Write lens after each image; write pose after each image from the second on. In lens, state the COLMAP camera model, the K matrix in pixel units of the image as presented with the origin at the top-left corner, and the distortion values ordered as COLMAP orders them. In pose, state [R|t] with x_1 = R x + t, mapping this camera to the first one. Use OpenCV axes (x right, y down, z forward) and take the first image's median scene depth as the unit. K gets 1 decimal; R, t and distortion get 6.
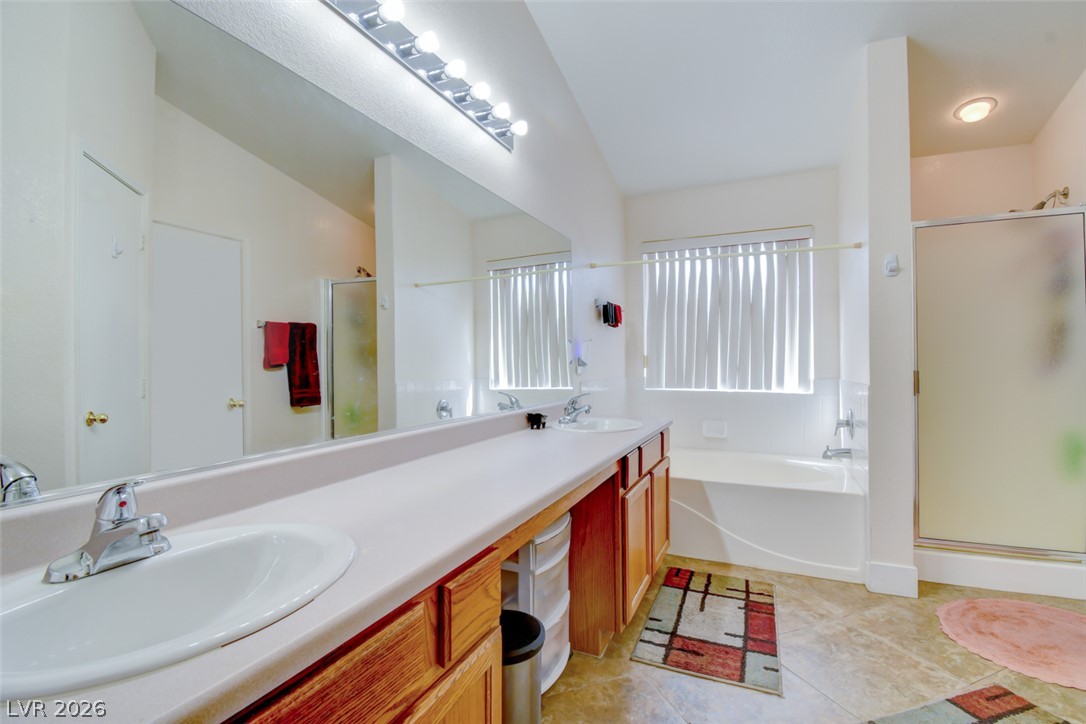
lens RADIAL K [[478.8, 0, 545.1], [0, 478.8, 362.0], [0, 0, 1]] dist [-0.004104, -0.003973]
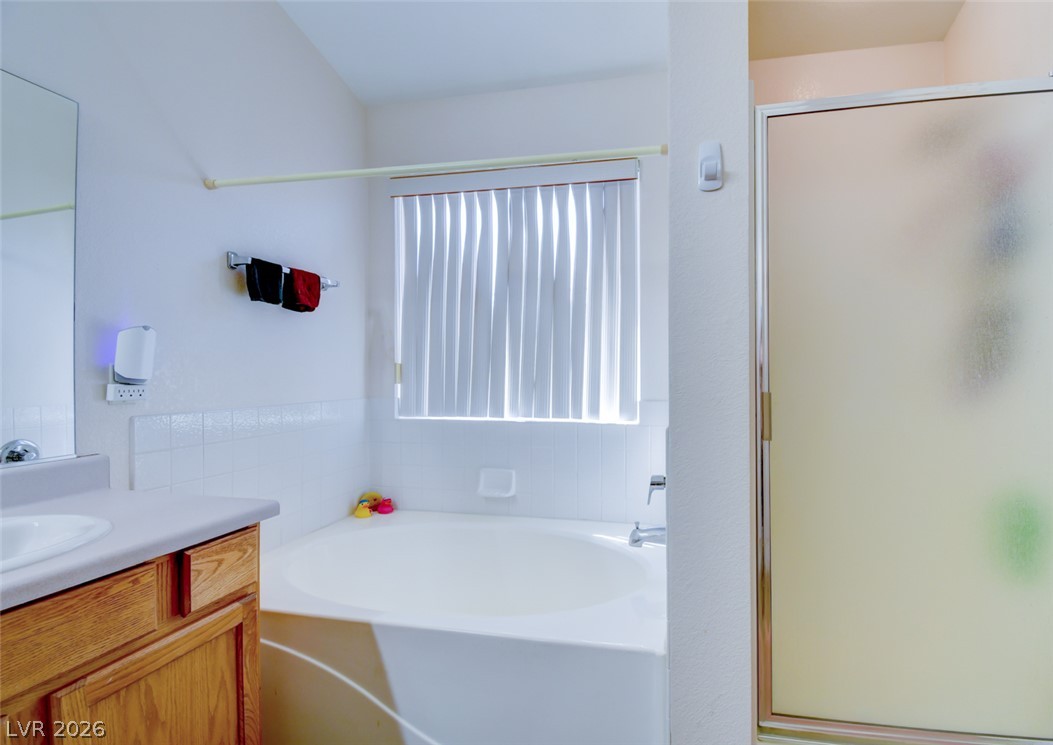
lens RADIAL K [[571.1, 0, 526.7], [0, 571.1, 374.1], [0, 0, 1]] dist [0.008128, 0.001166]
pose [[0.978978, 0.001970, 0.203957, 0.242487], [-0.002392, 0.999995, 0.001823, -0.001553], [-0.203952, -0.002273, 0.978978, 0.272453]]
